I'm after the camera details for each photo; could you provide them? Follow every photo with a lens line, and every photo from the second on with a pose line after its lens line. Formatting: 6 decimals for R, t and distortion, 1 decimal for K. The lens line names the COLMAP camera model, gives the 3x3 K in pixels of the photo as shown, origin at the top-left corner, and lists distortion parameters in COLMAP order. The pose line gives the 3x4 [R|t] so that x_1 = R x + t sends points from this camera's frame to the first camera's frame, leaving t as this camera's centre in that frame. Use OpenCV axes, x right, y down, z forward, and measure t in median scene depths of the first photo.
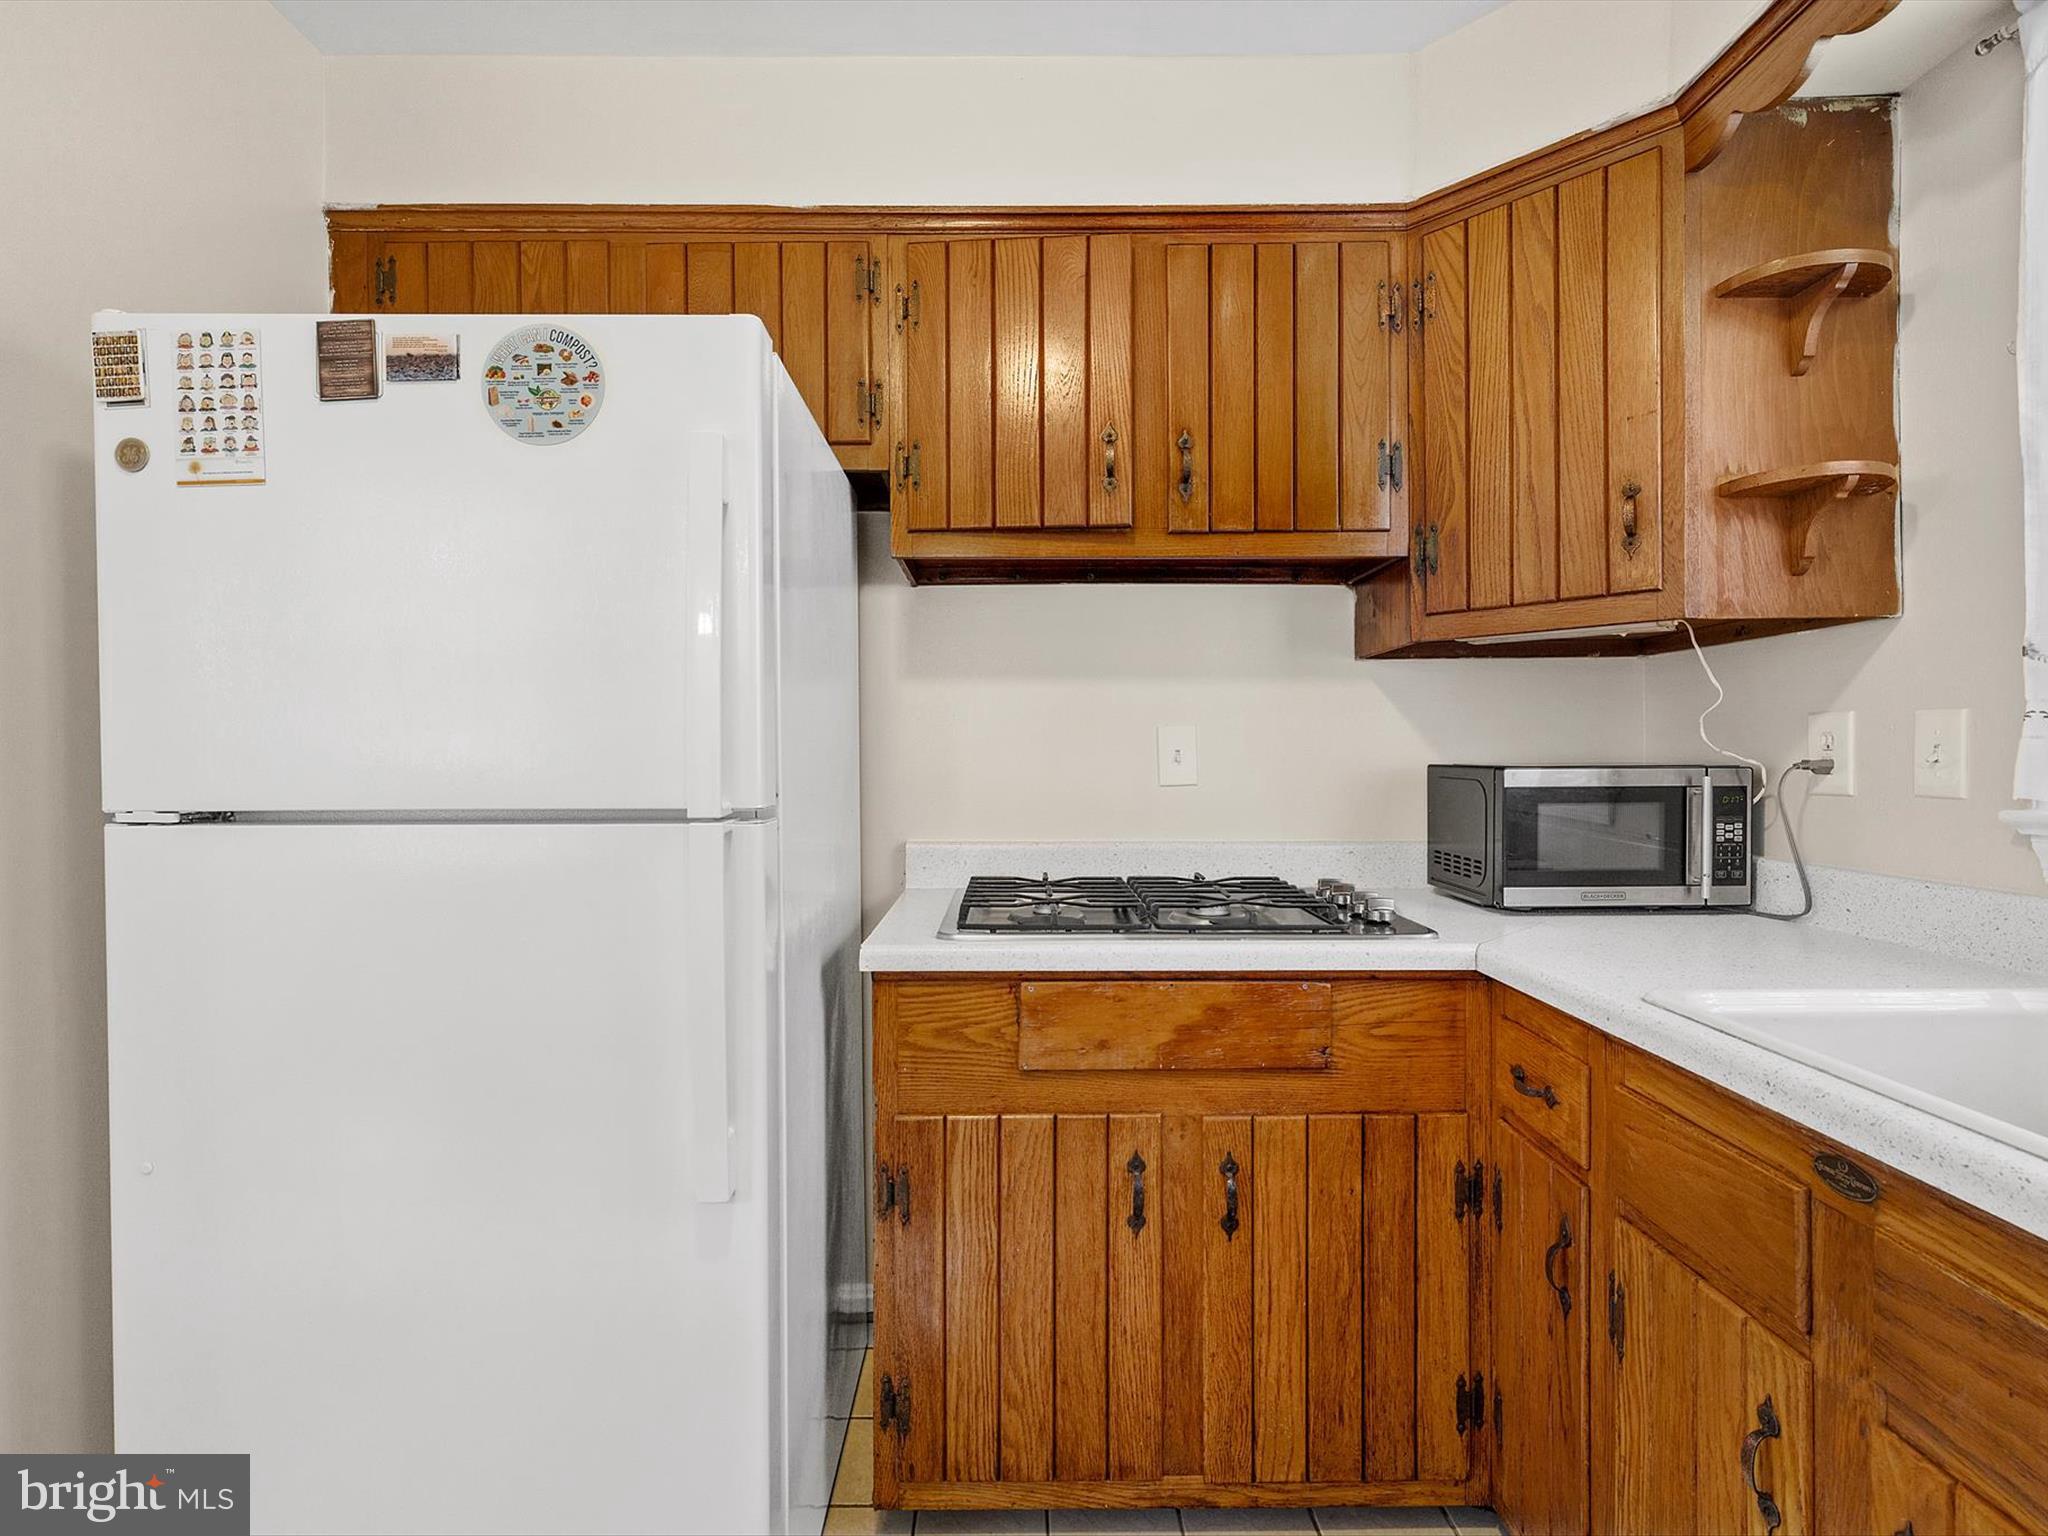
lens RADIAL K [[1003.0, 0, 1024.0], [0, 1003.0, 768.0], [0, 0, 1]] dist [0.002341, -0.000734]
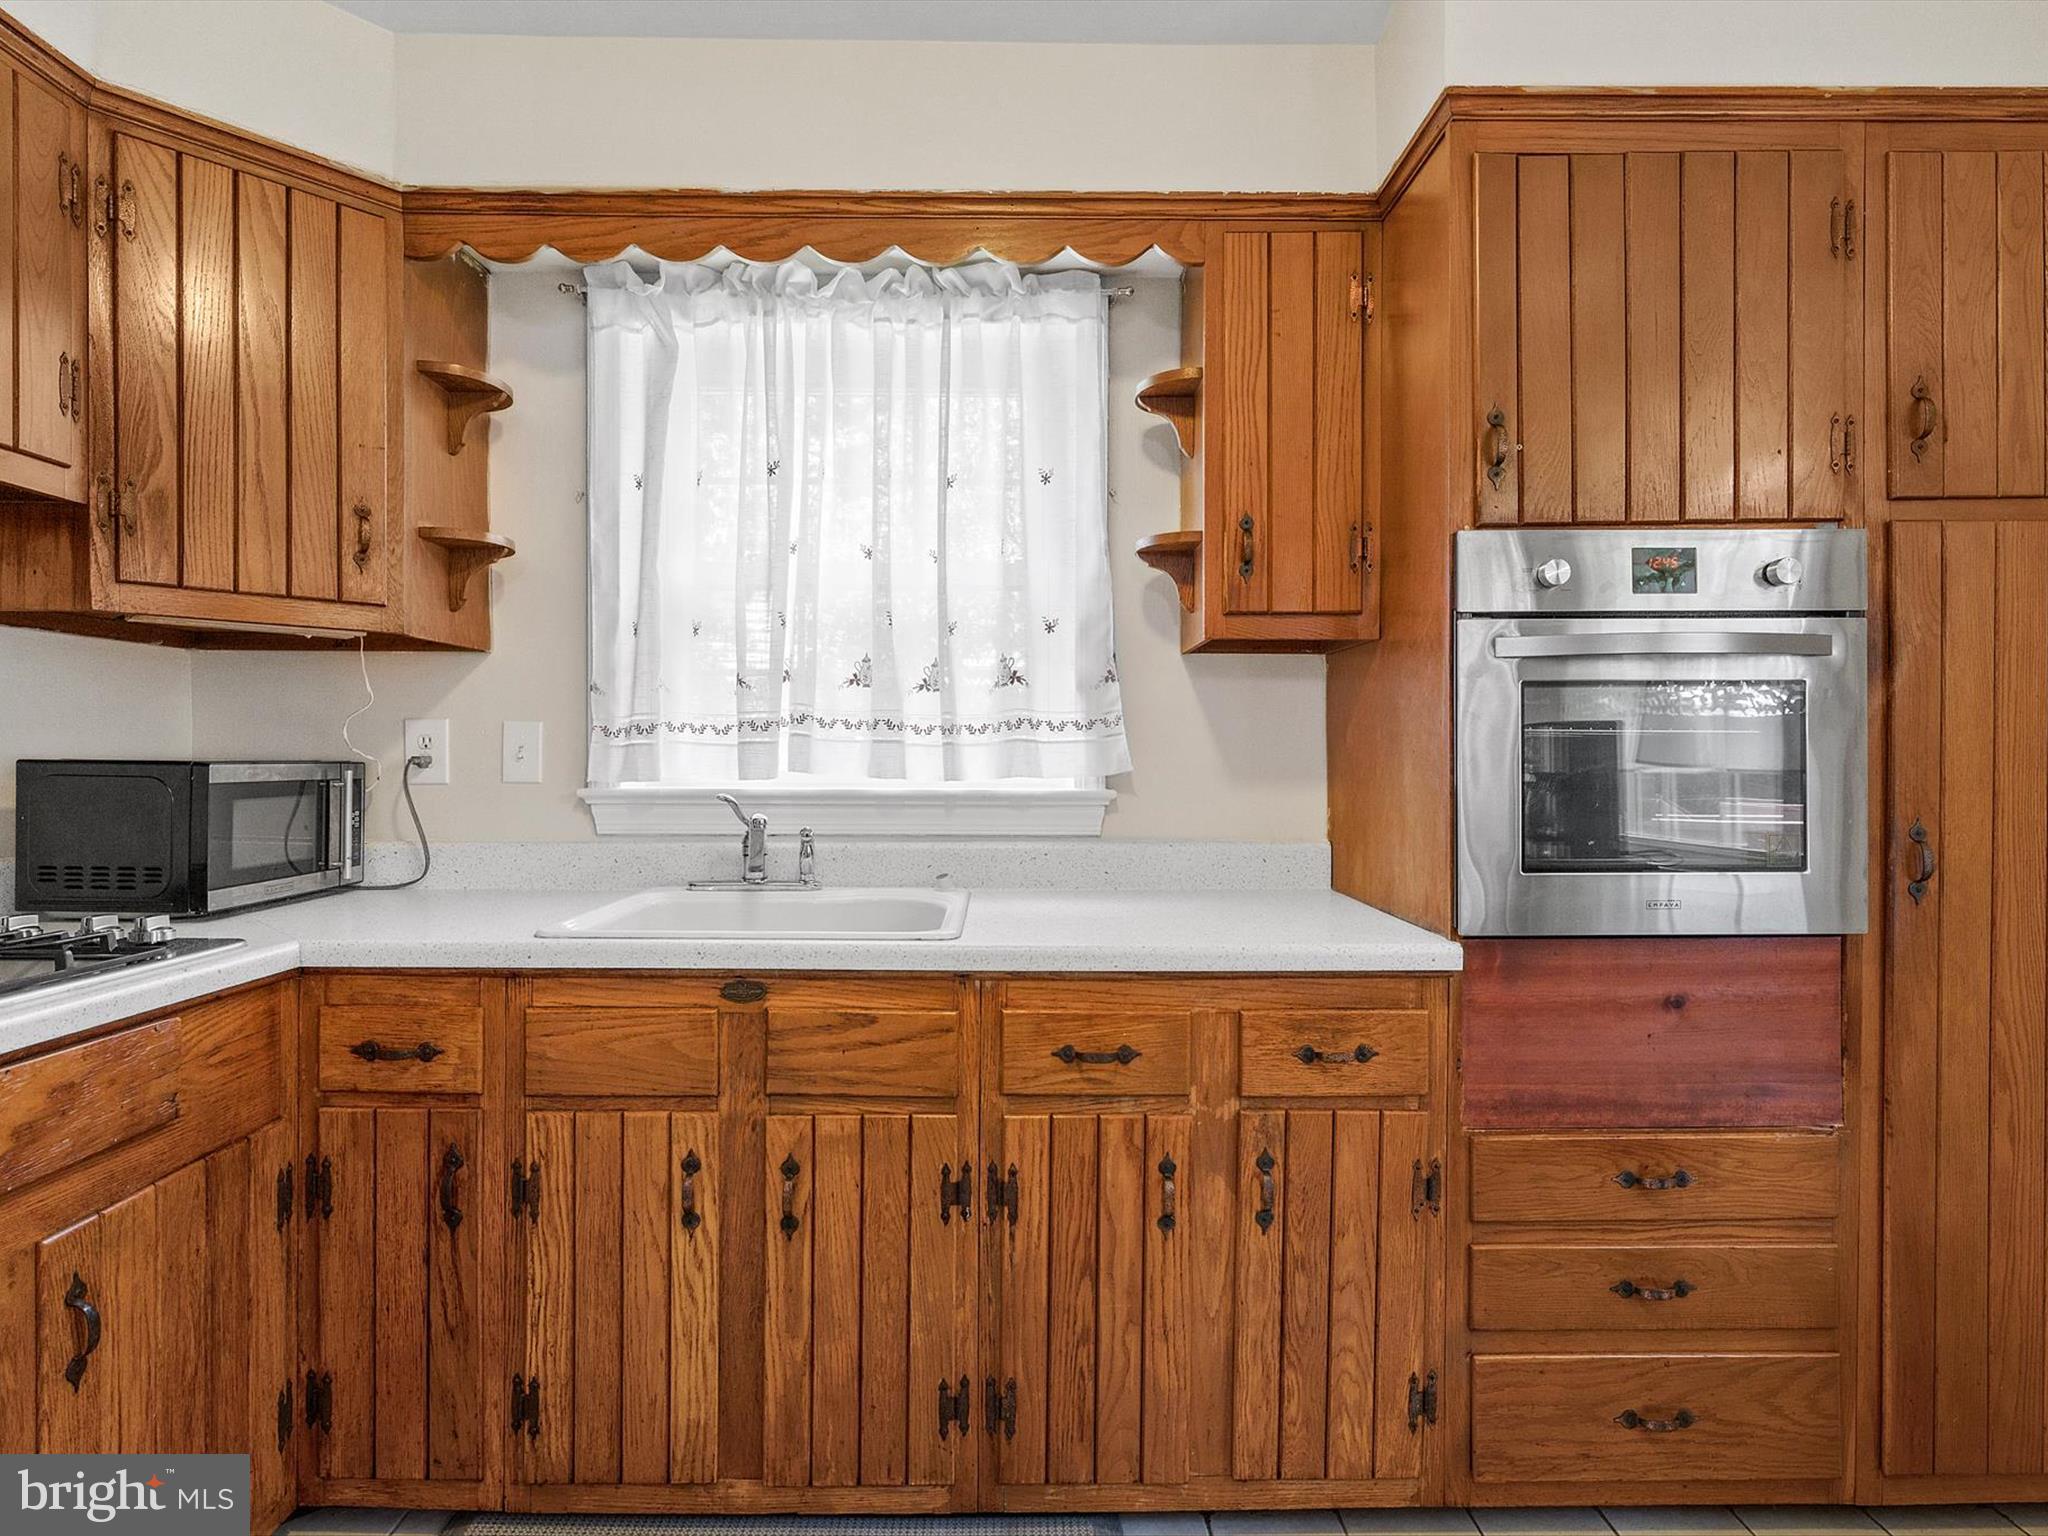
lens RADIAL K [[1028.4, 0, 1024.0], [0, 1028.4, 768.0], [0, 0, 1]] dist [-0.000622, -0.000098]
pose [[-0.003044, -0.003522, 0.999989, -0.547503], [0.005173, 0.999980, 0.003538, 0.006197], [-0.999982, 0.005183, -0.003026, 0.283333]]
